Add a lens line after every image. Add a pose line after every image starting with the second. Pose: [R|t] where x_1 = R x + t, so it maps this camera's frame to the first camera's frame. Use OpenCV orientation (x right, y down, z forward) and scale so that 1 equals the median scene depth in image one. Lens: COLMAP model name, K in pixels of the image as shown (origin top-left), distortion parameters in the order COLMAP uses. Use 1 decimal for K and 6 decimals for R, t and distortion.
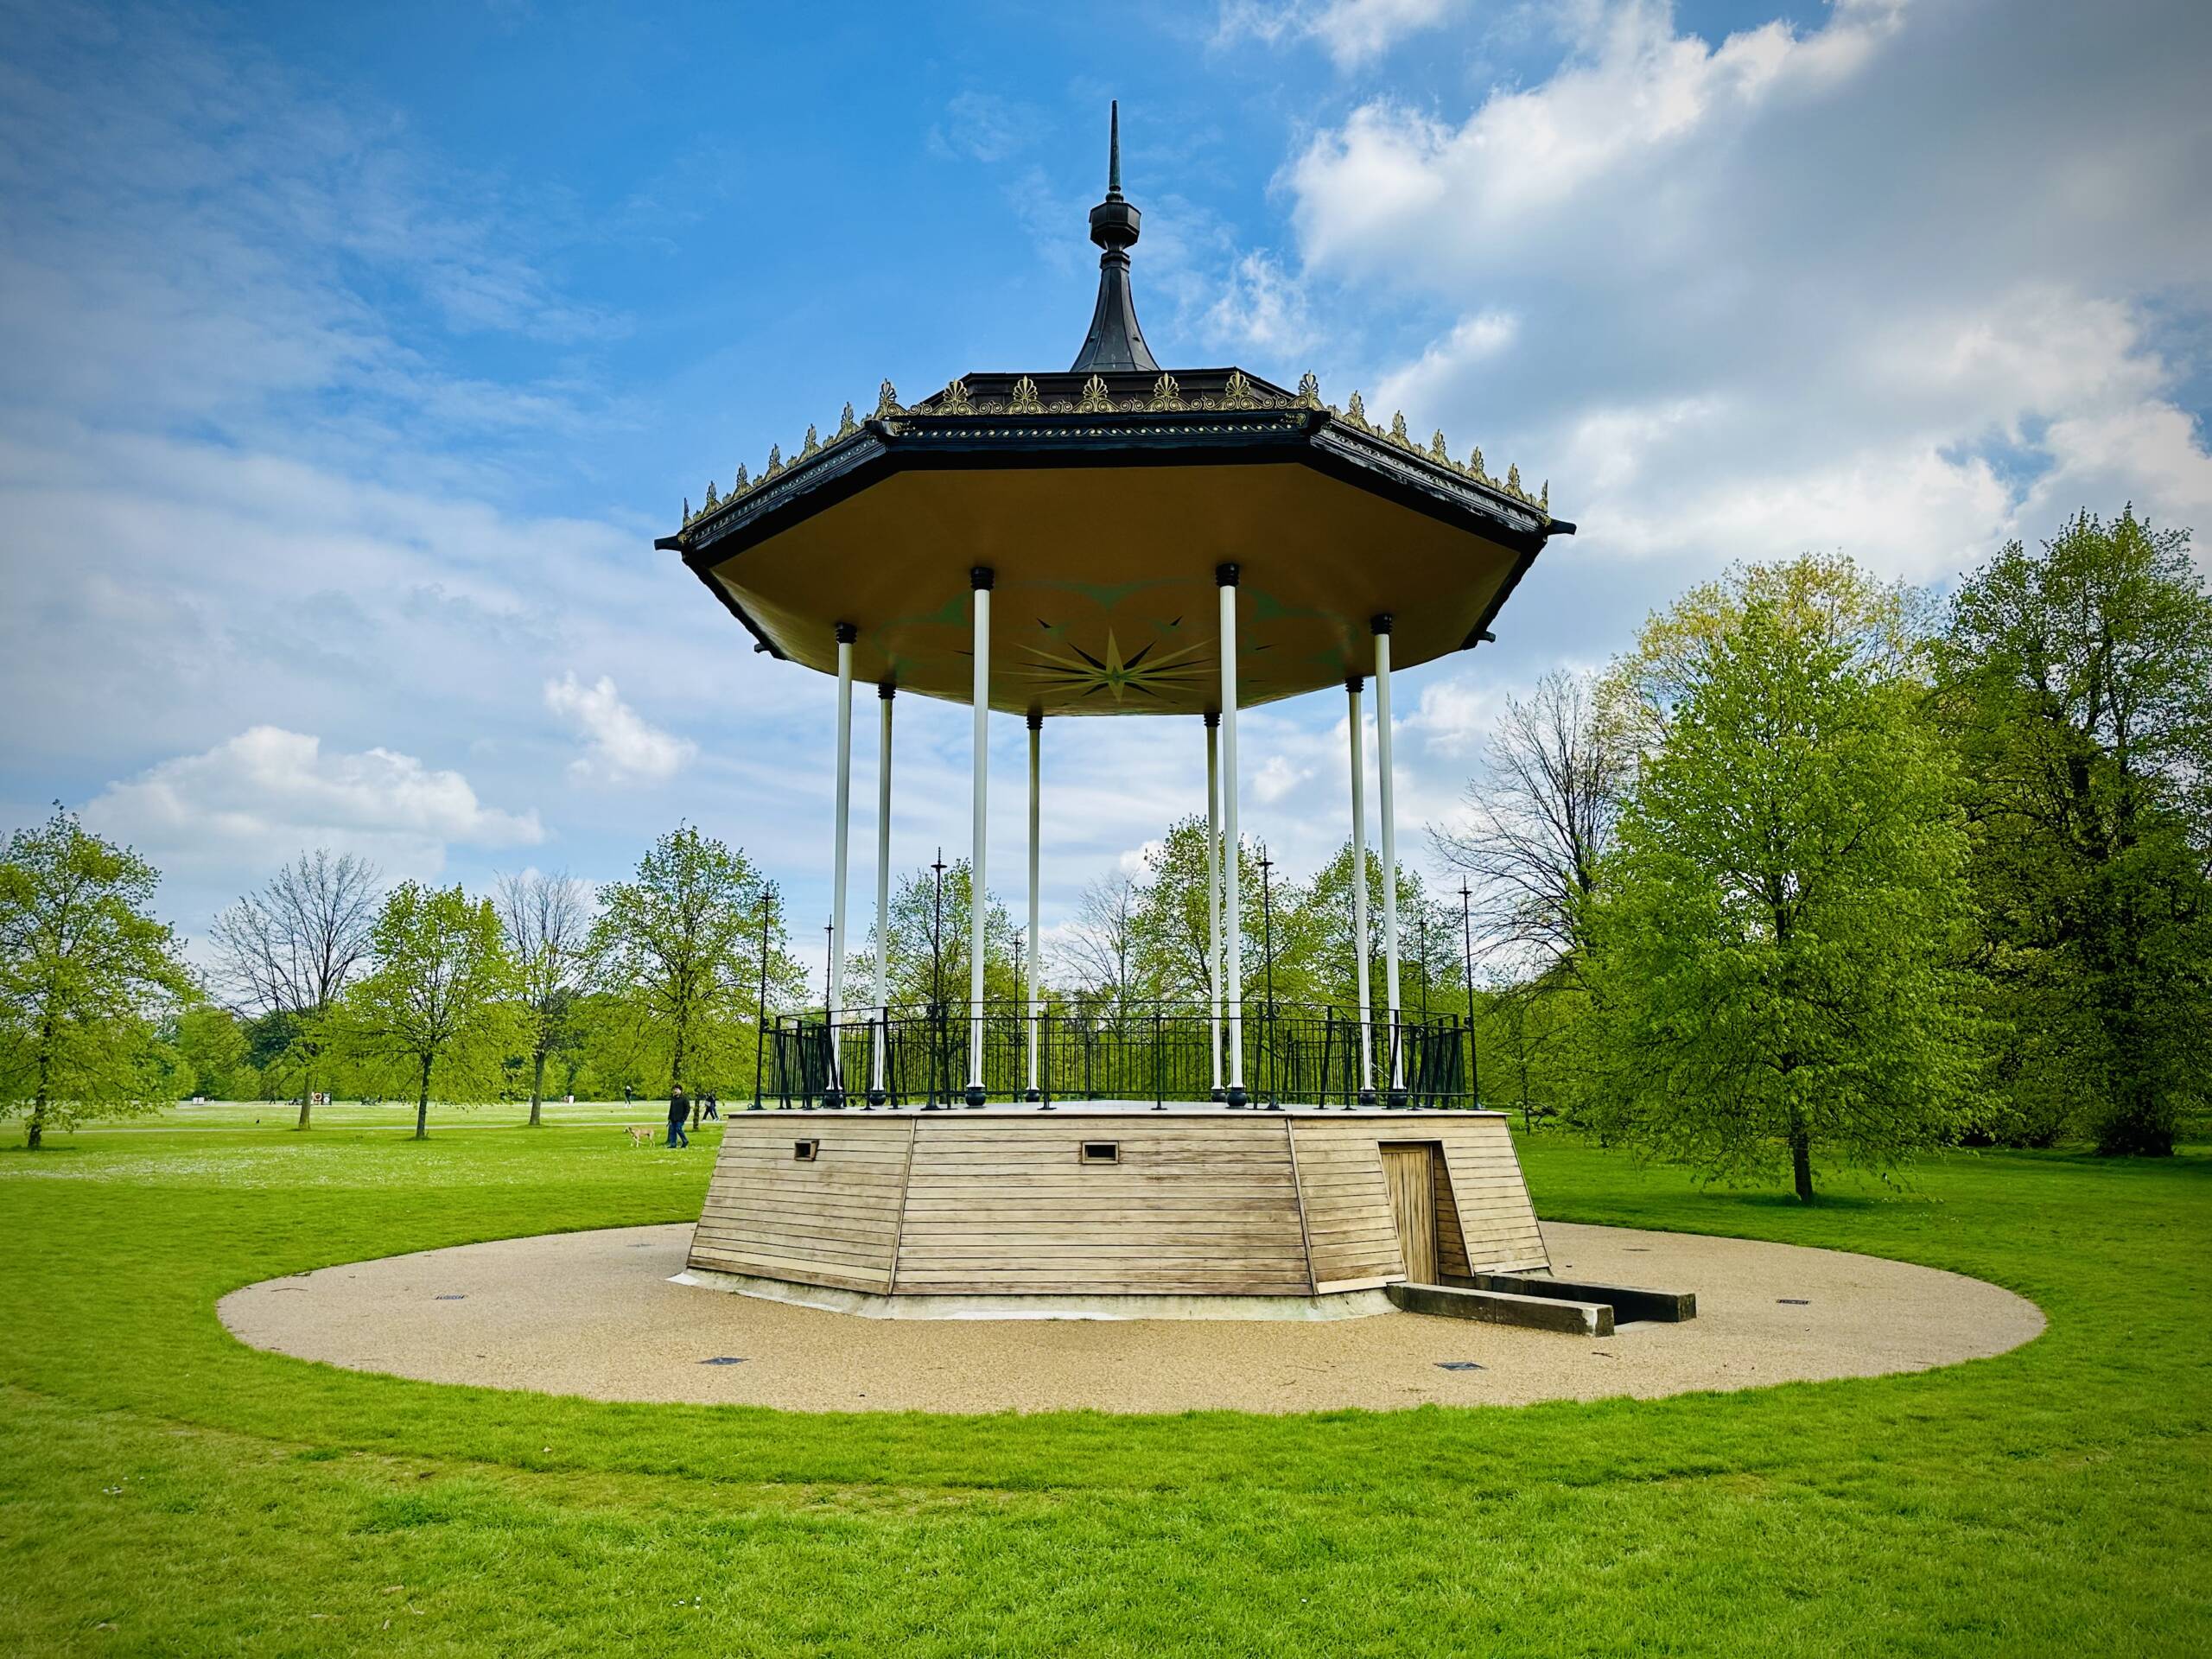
lens RADIAL K [[1565.0, 0, 1106.0], [0, 1565.0, 829.5], [0, 0, 1]] dist [0.160194, -0.000249]
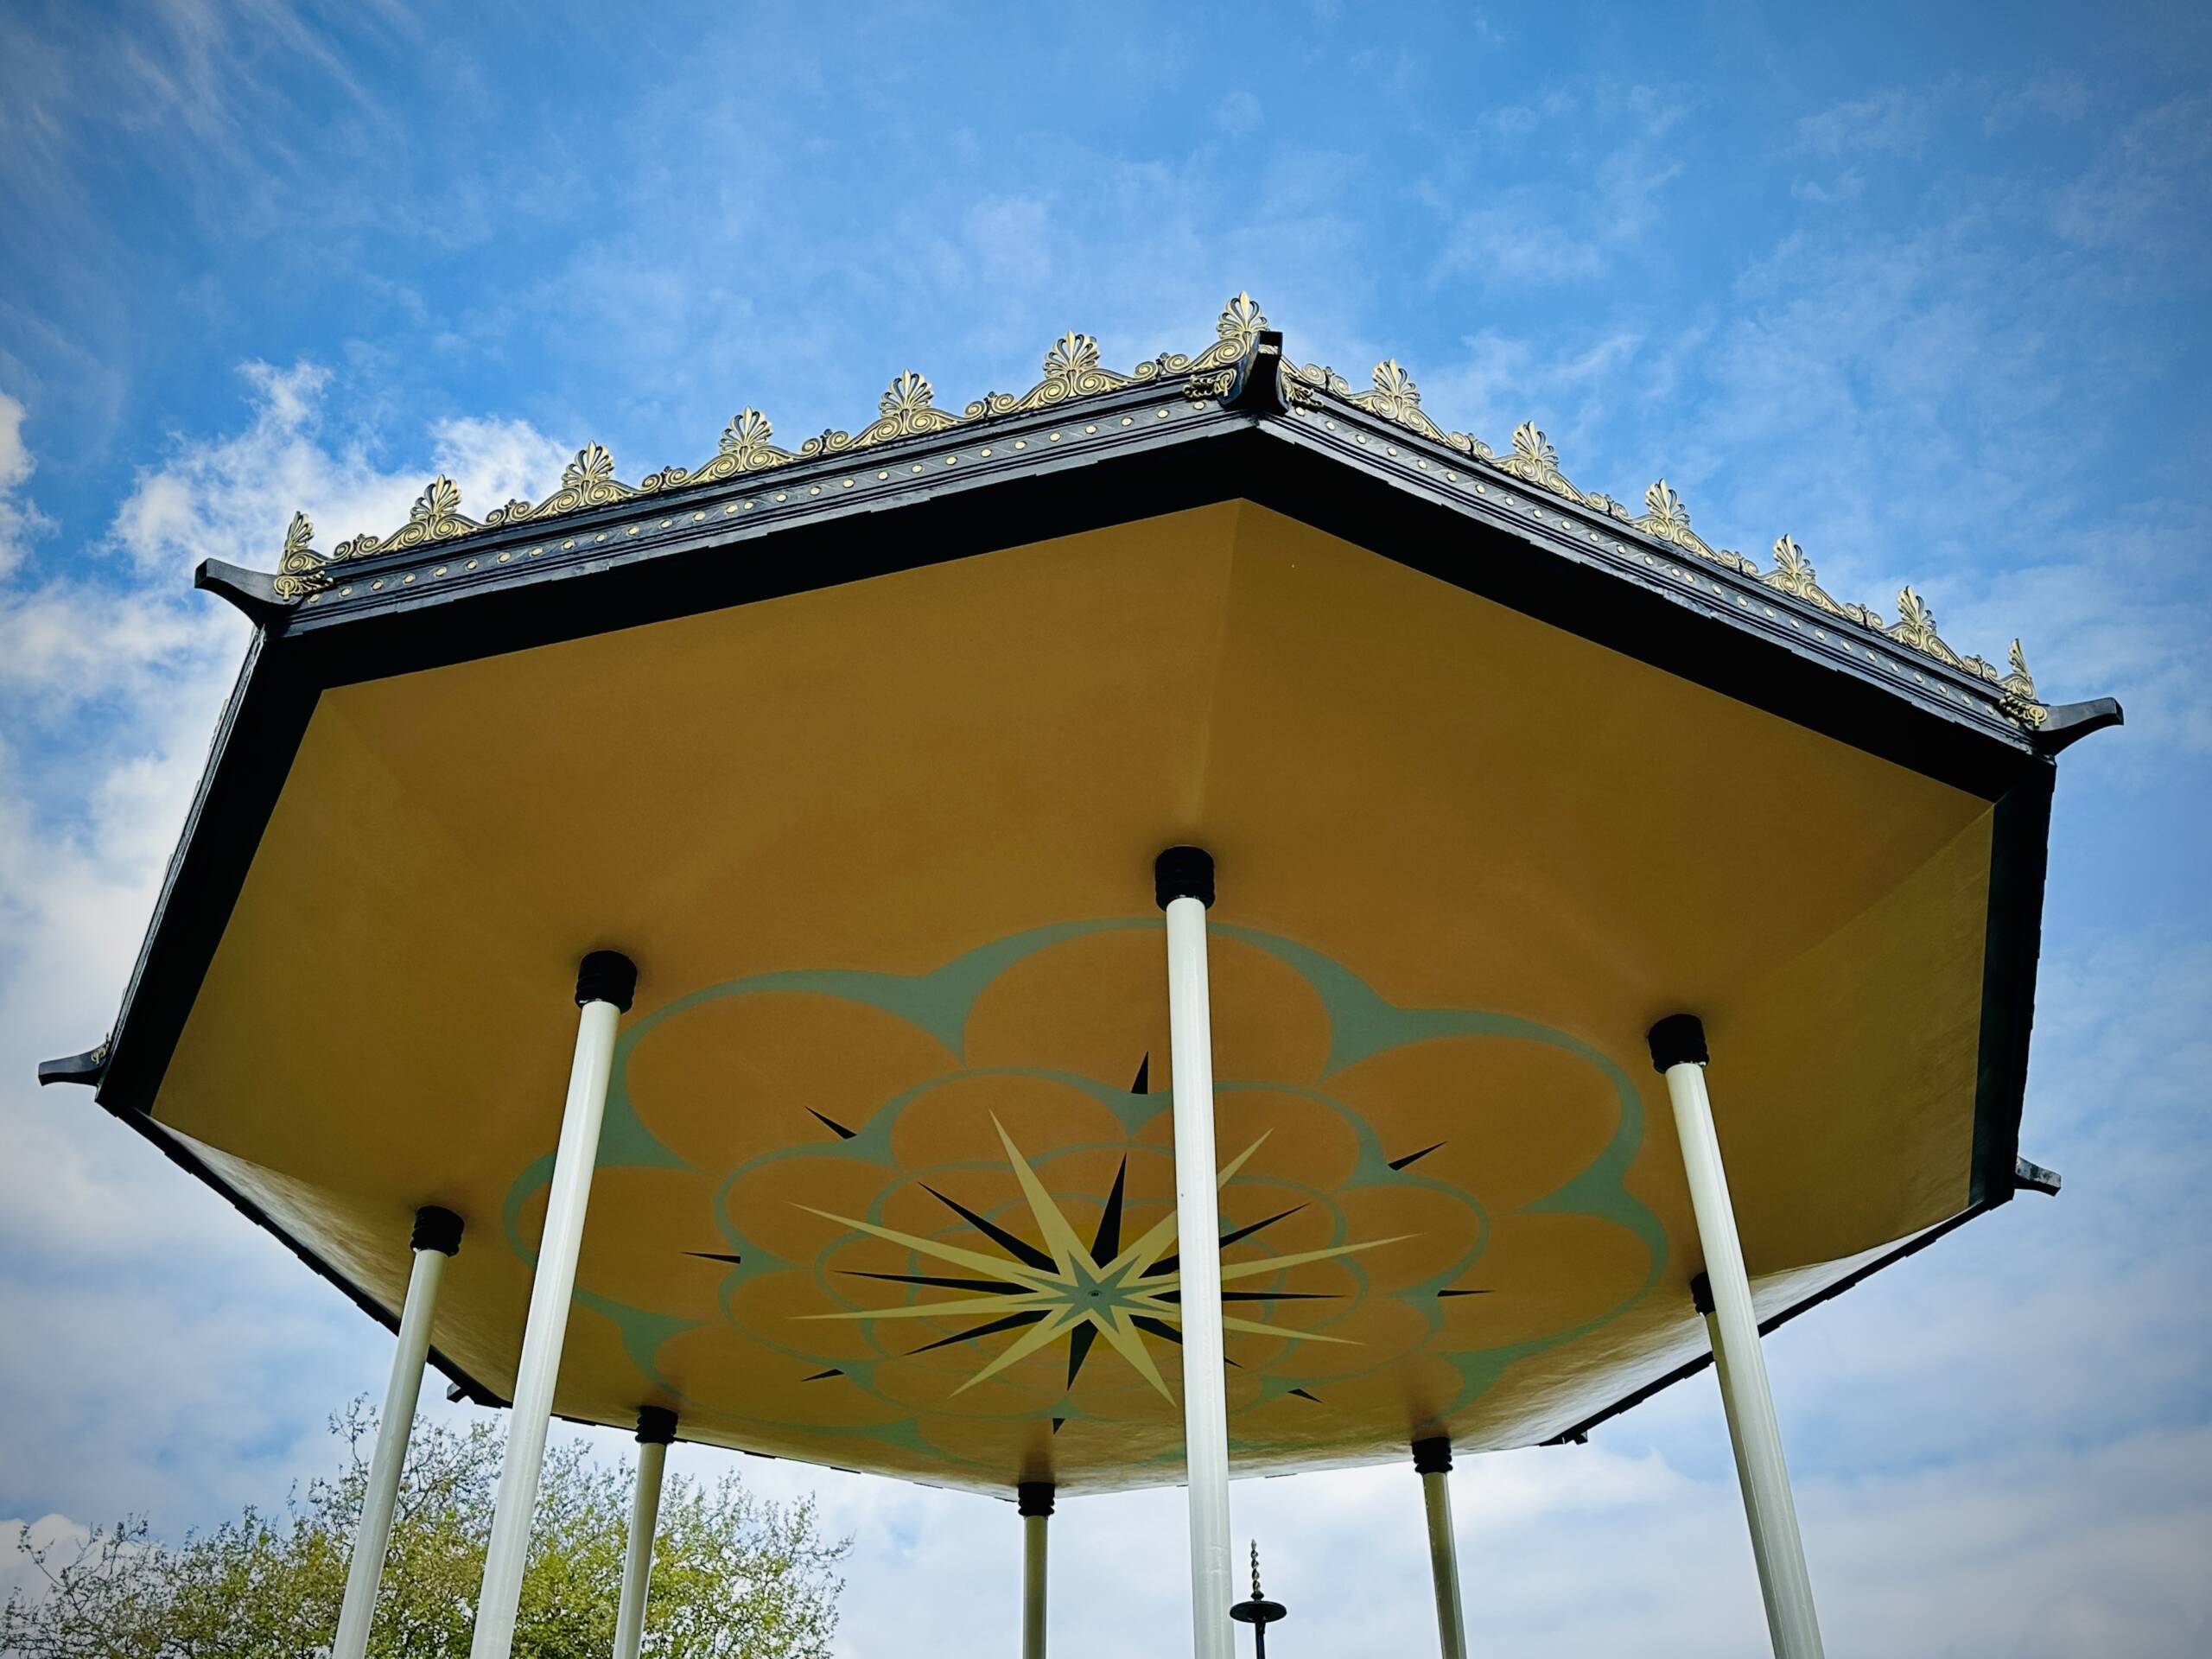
lens RADIAL K [[2158.6, 0, 1106.0], [0, 2158.6, 829.5], [0, 0, 1]] dist [0.096346, -0.002069]
pose [[0.972120, -0.147267, -0.182471, 0.144708], [0.045057, 0.880990, -0.470984, 0.071591], [0.230115, 0.449631, 0.863064, 0.482554]]
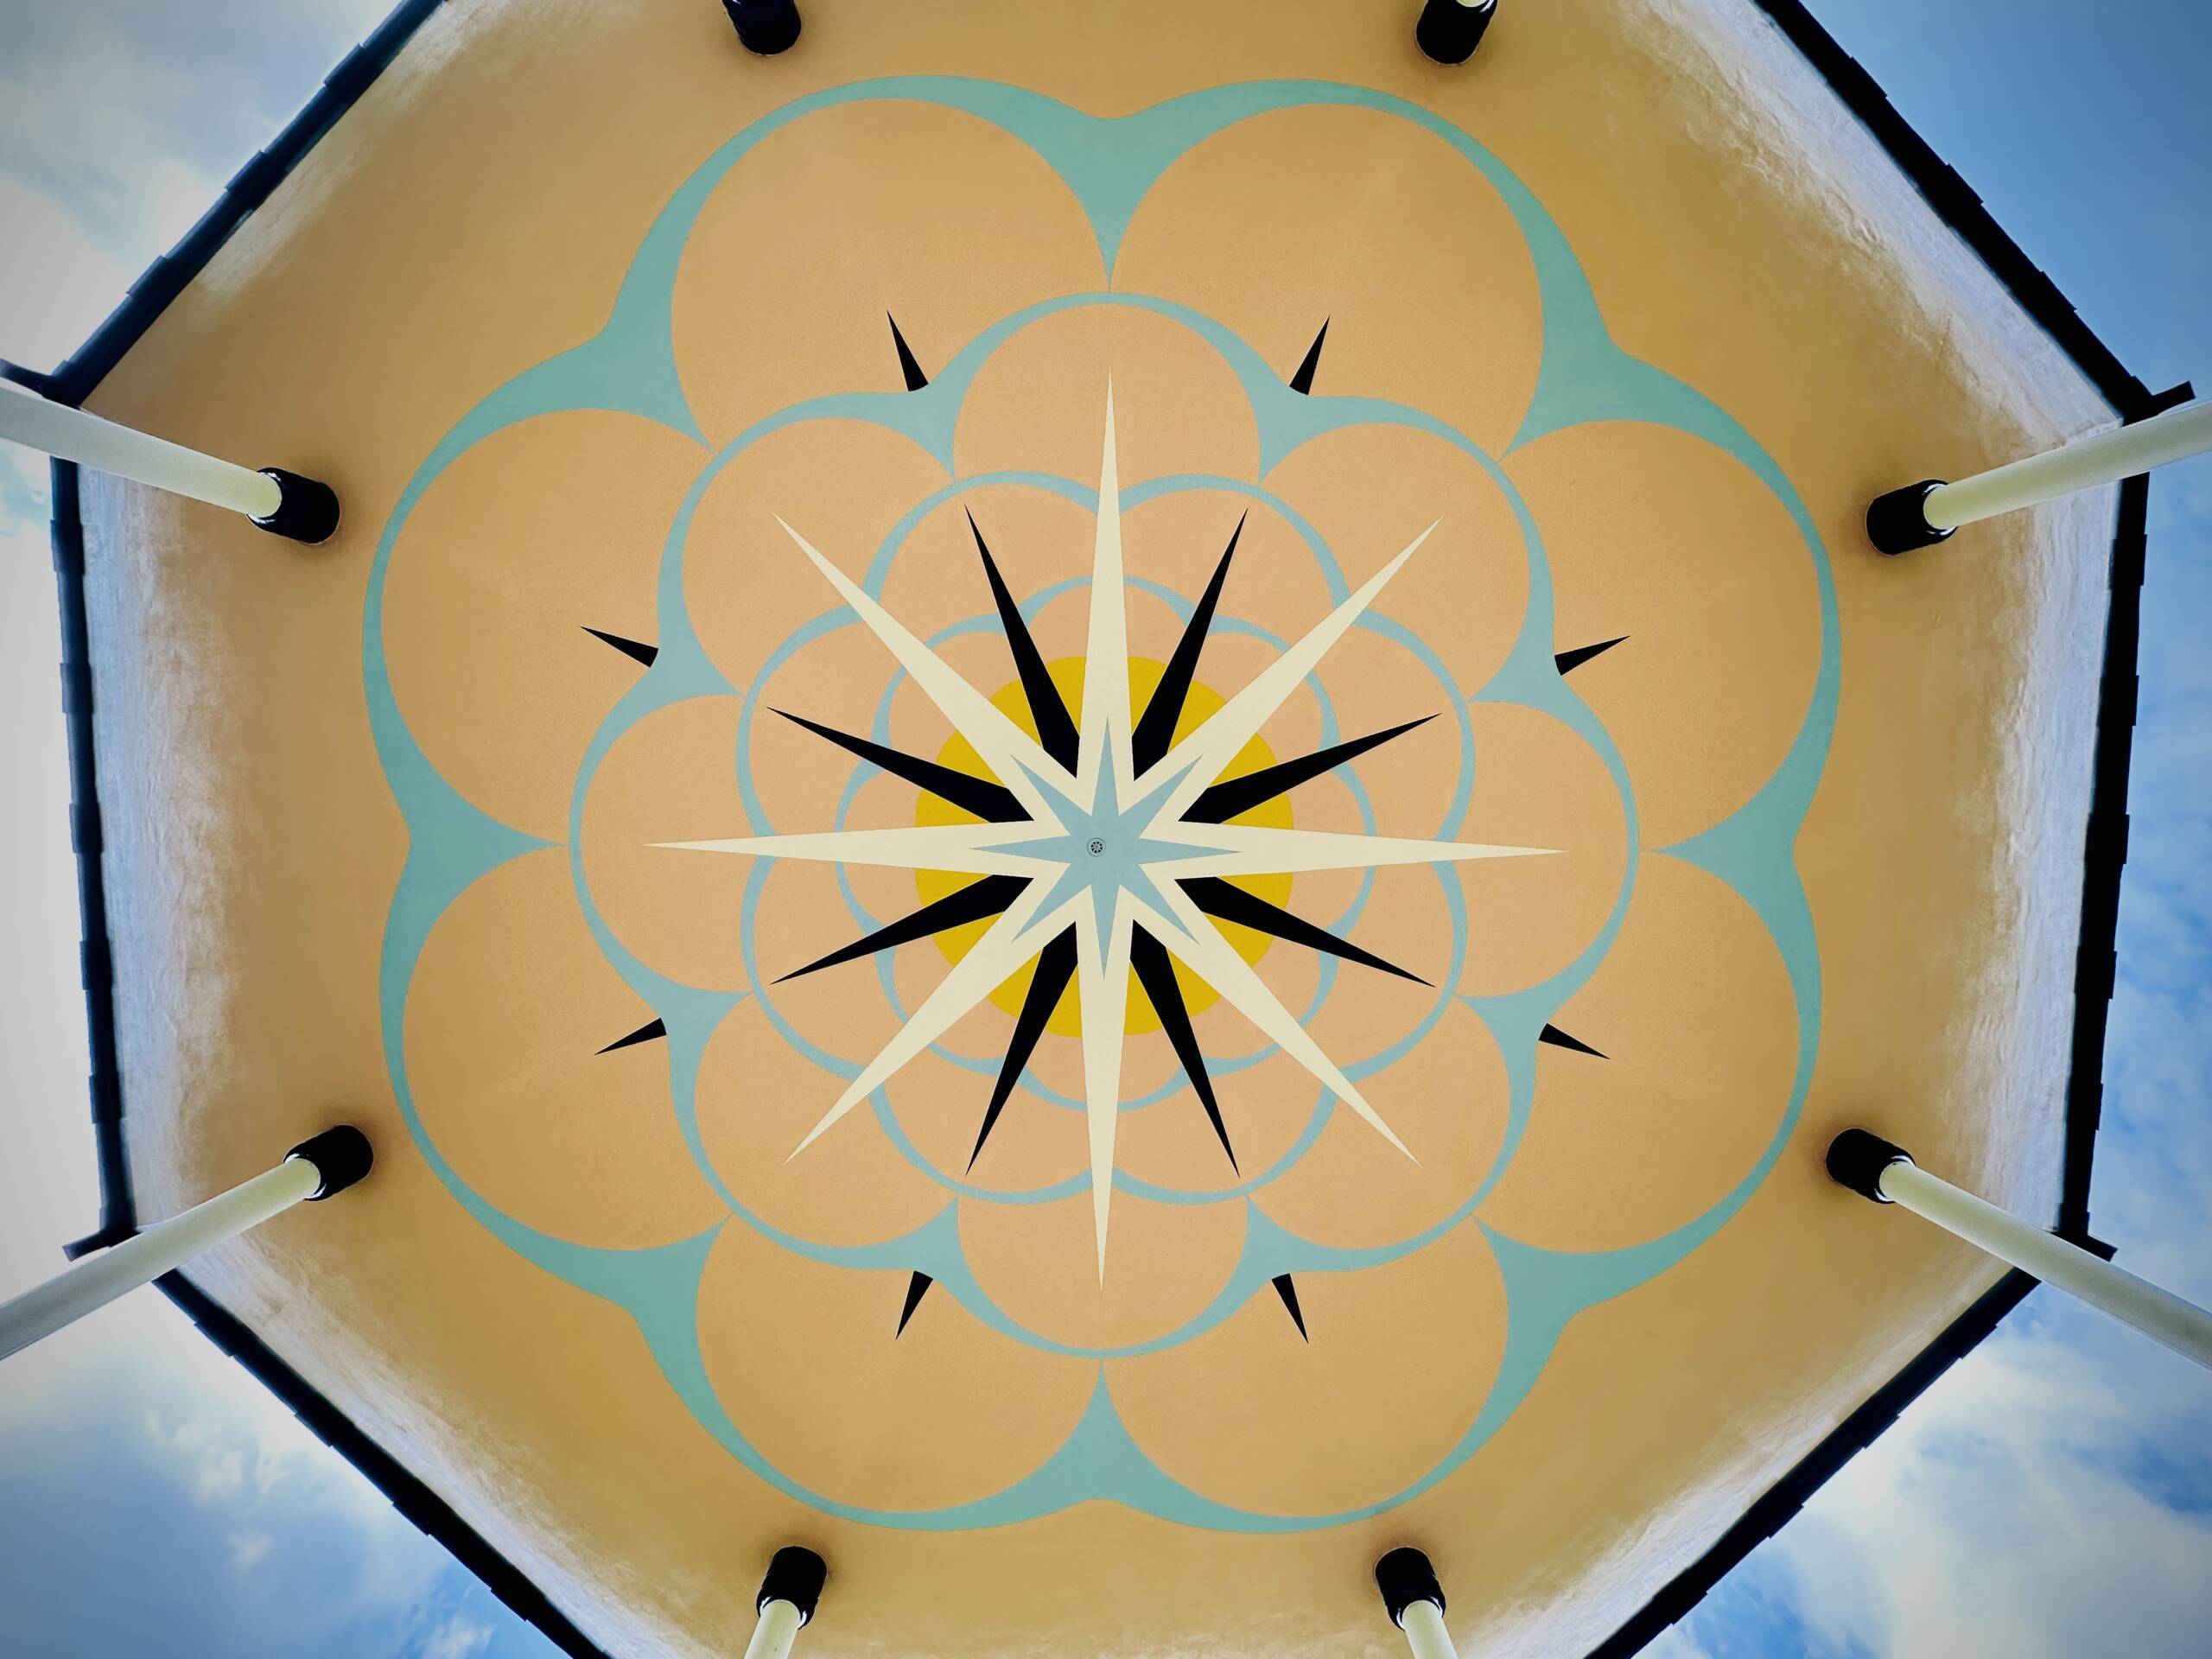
lens RADIAL K [[867.7, 0, 1106.0], [0, 867.7, 829.5], [0, 0, 1]] dist [0.000382, 0.000165]
pose [[0.998961, 0.045294, 0.004974, 0.005657], [-0.006330, 0.246049, -0.969237, 0.065573], [-0.045124, 0.968199, 0.246080, 1.038401]]
